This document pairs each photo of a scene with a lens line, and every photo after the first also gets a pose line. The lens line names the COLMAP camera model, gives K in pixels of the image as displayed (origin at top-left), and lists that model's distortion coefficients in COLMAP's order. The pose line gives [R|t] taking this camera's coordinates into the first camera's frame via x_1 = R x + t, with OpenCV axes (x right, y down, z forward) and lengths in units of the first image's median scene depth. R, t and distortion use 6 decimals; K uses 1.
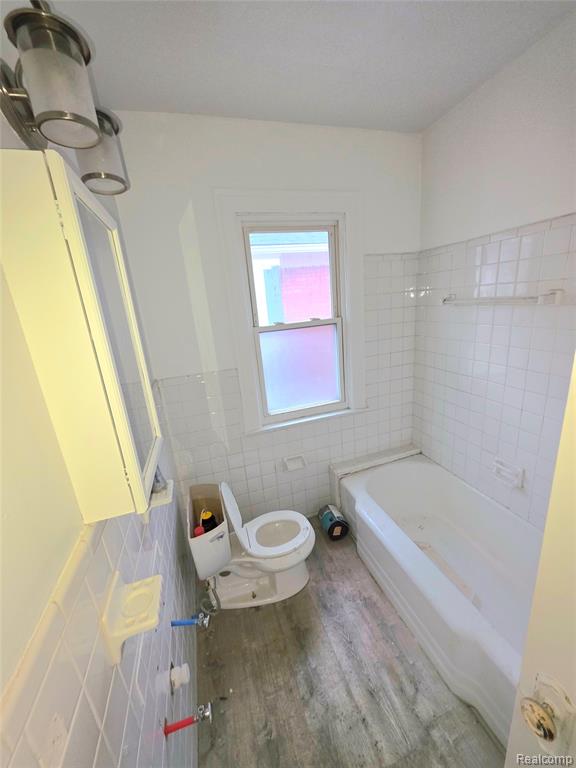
lens RADIAL K [[306.5, 0, 288.1], [0, 306.5, 380.1], [0, 0, 1]] dist [0.007625, 0.000135]
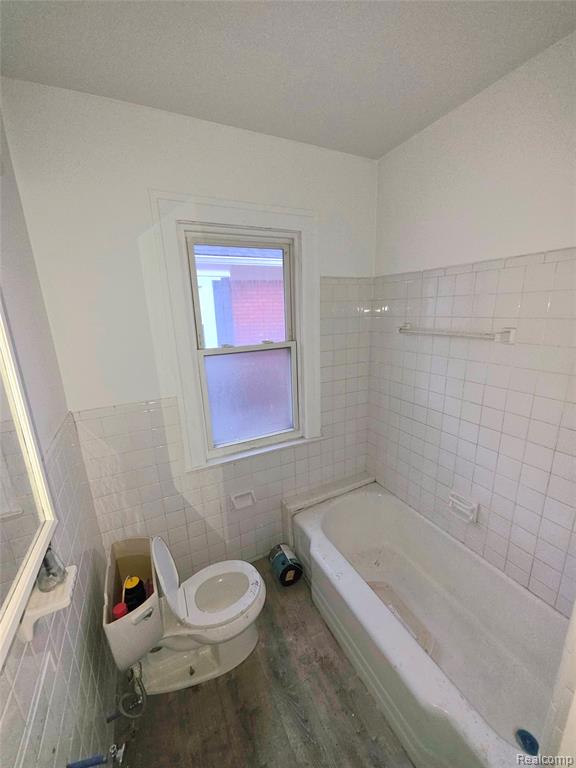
lens RADIAL K [[306.5, 0, 289.5], [0, 306.5, 377.9], [0, 0, 1]] dist [0.007625, 0.000135]
pose [[0.985926, 0.010938, 0.166822, 0.001507], [-0.004478, 0.999227, -0.039052, -0.063161], [-0.167120, 0.037755, 0.985213, 0.102764]]
